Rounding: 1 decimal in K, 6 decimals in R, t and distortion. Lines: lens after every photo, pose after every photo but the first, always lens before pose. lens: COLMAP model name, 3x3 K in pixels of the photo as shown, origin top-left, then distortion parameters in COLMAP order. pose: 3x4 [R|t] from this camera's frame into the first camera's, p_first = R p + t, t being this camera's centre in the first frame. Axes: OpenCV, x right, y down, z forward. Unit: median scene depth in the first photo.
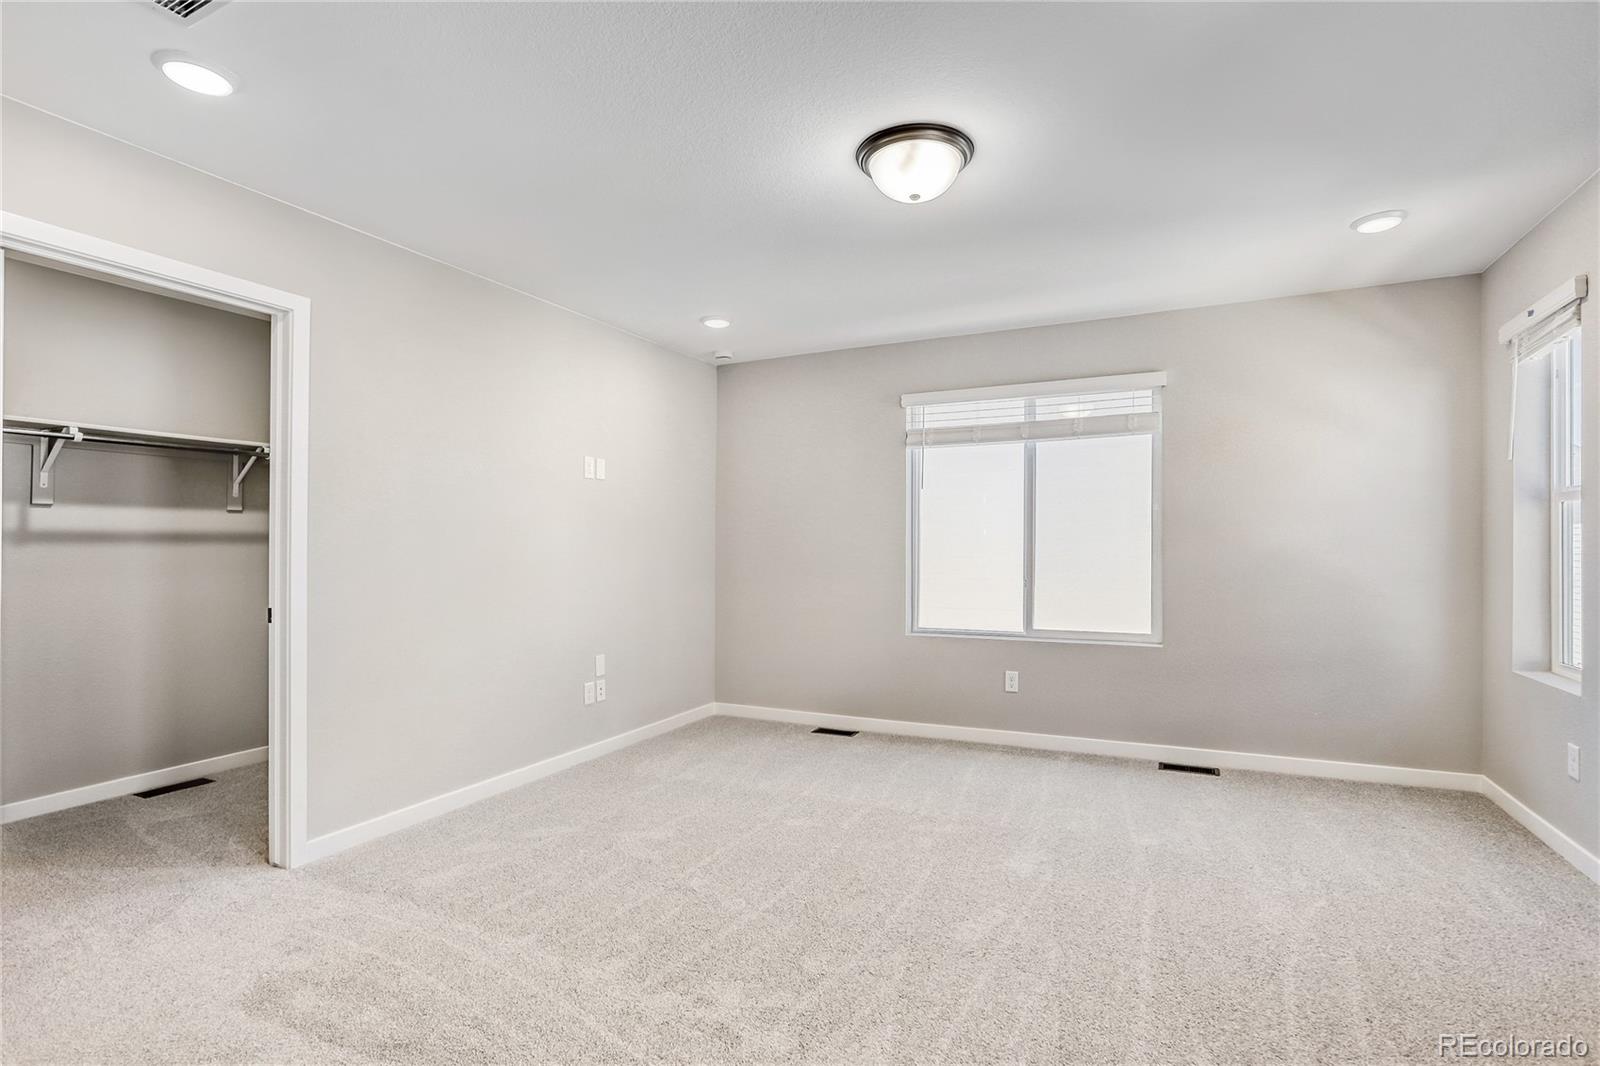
lens RADIAL K [[753.9, 0, 821.3], [0, 753.9, 551.3], [0, 0, 1]] dist [-0.059262, 0.027783]
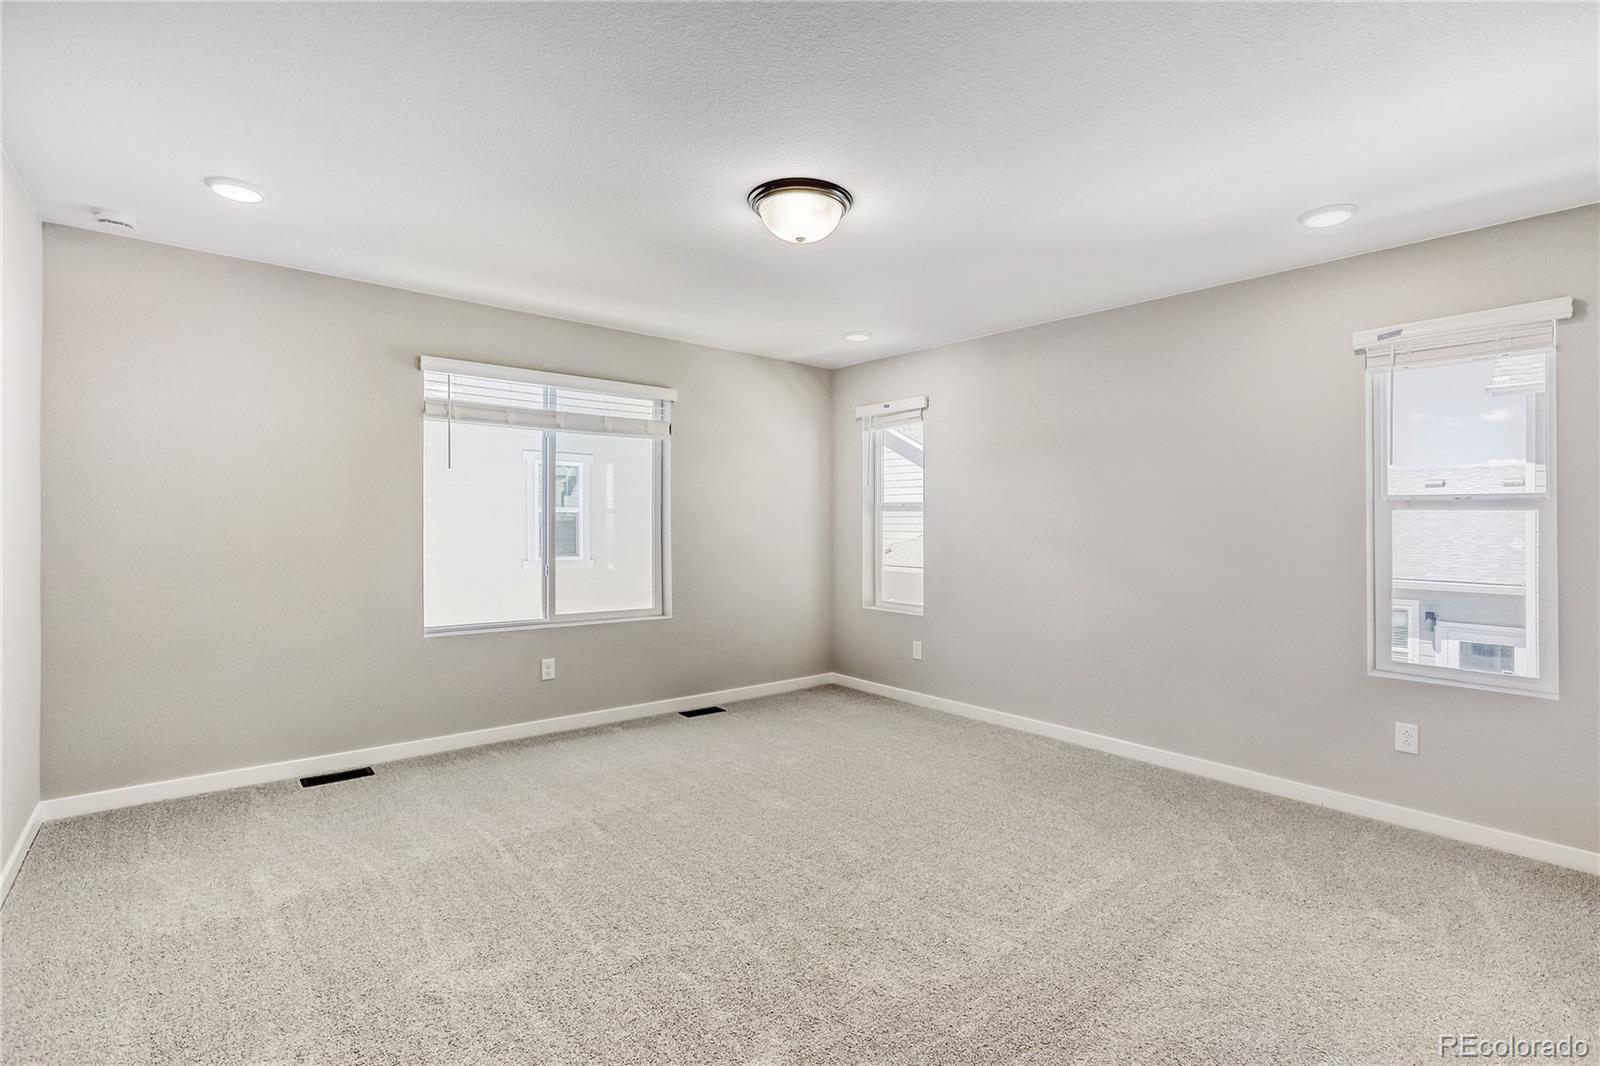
lens RADIAL K [[743.5, 0, 784.7], [0, 743.5, 528.0], [0, 0, 1]] dist [-0.049655, 0.018496]
pose [[0.416156, -0.002814, 0.909289, -0.529716], [-0.007268, 0.999953, 0.006421, -0.024704], [-0.909264, -0.009281, 0.416116, 0.315467]]
